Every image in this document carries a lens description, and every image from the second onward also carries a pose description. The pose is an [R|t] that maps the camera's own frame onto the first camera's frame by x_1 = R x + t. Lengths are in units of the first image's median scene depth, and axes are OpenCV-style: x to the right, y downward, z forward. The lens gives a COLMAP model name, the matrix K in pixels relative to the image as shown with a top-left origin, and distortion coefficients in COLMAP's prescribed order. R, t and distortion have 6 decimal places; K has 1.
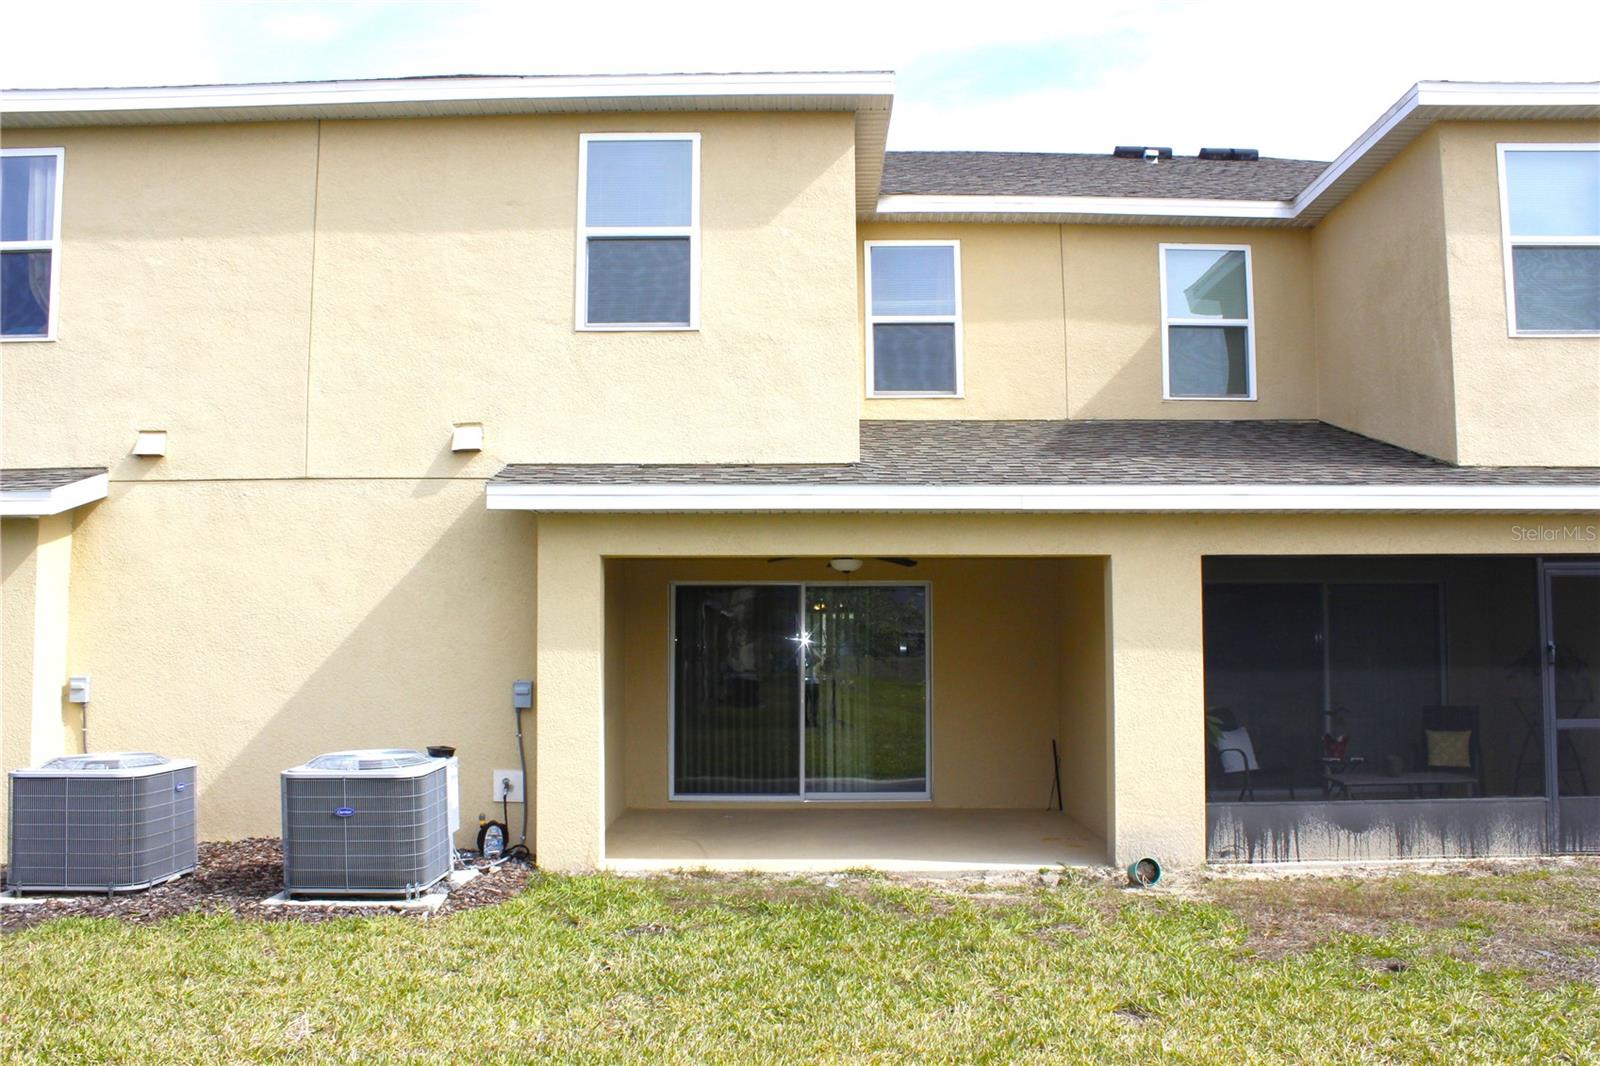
lens RADIAL K [[1340.6, 0, 804.1], [0, 1340.6, 551.2], [0, 0, 1]] dist [-0.165612, 0.156663]
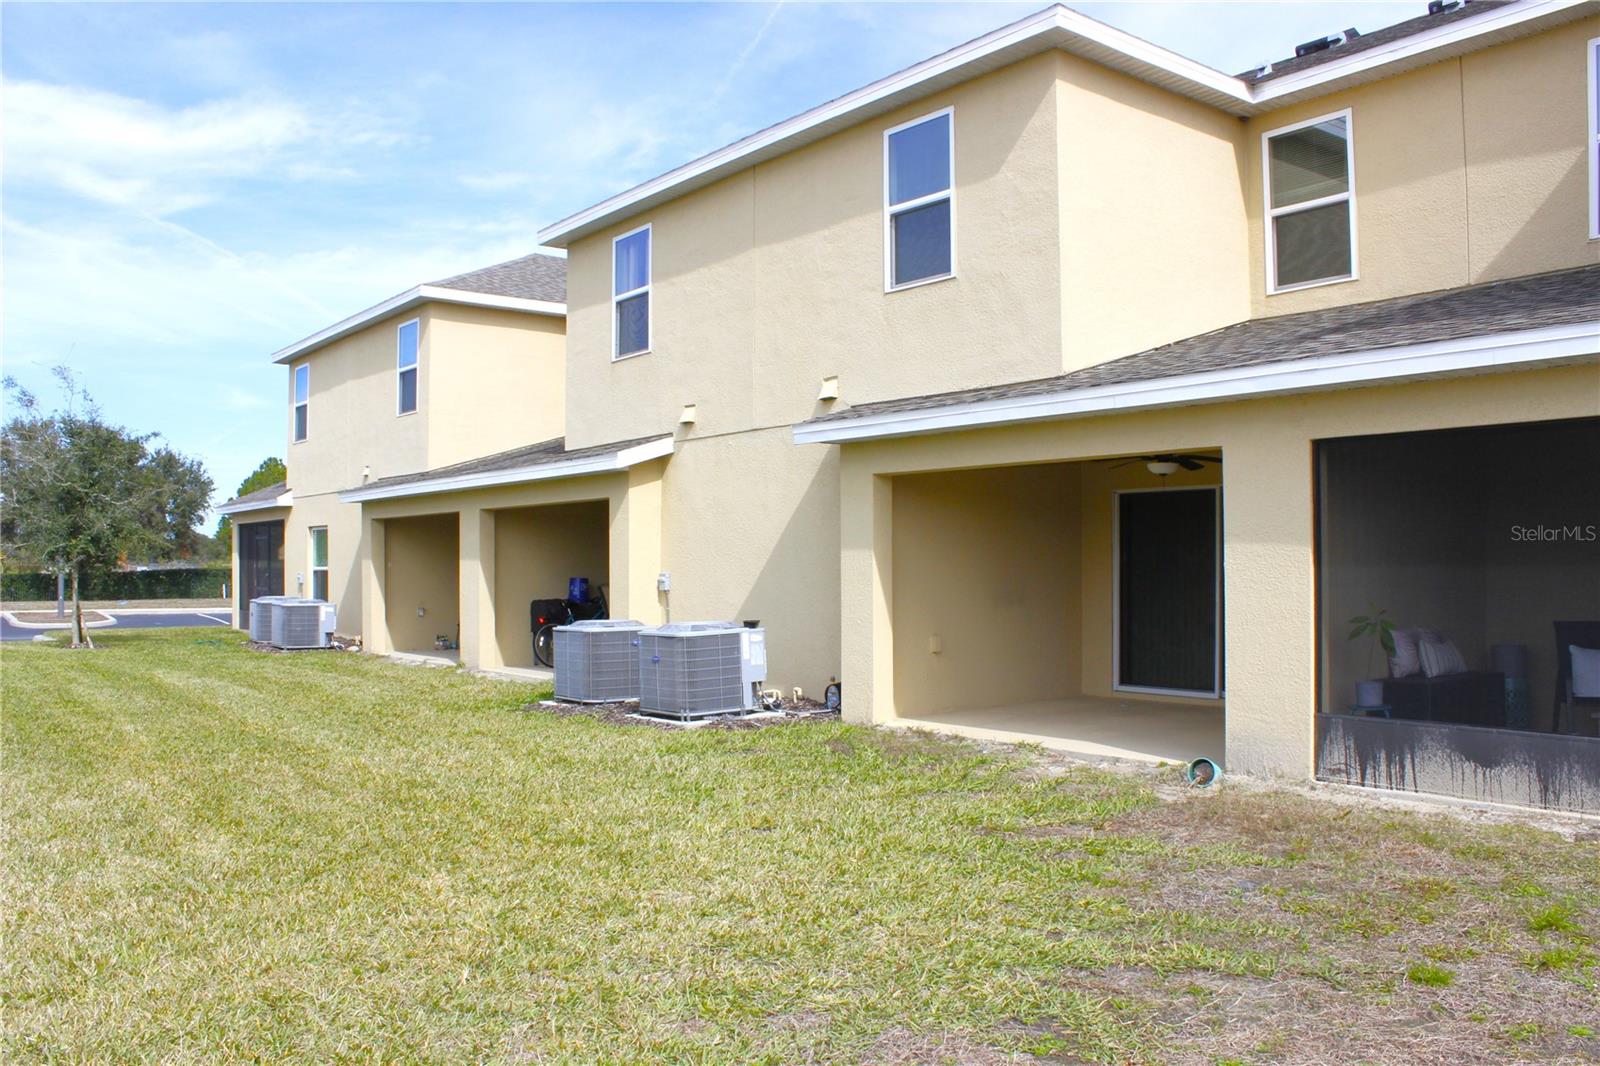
lens RADIAL K [[1340.6, 0, 804.1], [0, 1340.6, 551.2], [0, 0, 1]] dist [-0.165612, 0.156663]
pose [[0.613376, -0.008766, -0.789742, 0.776456], [0.054354, 0.998036, 0.031138, 0.031966], [0.787918, -0.062025, 0.612648, 0.171316]]
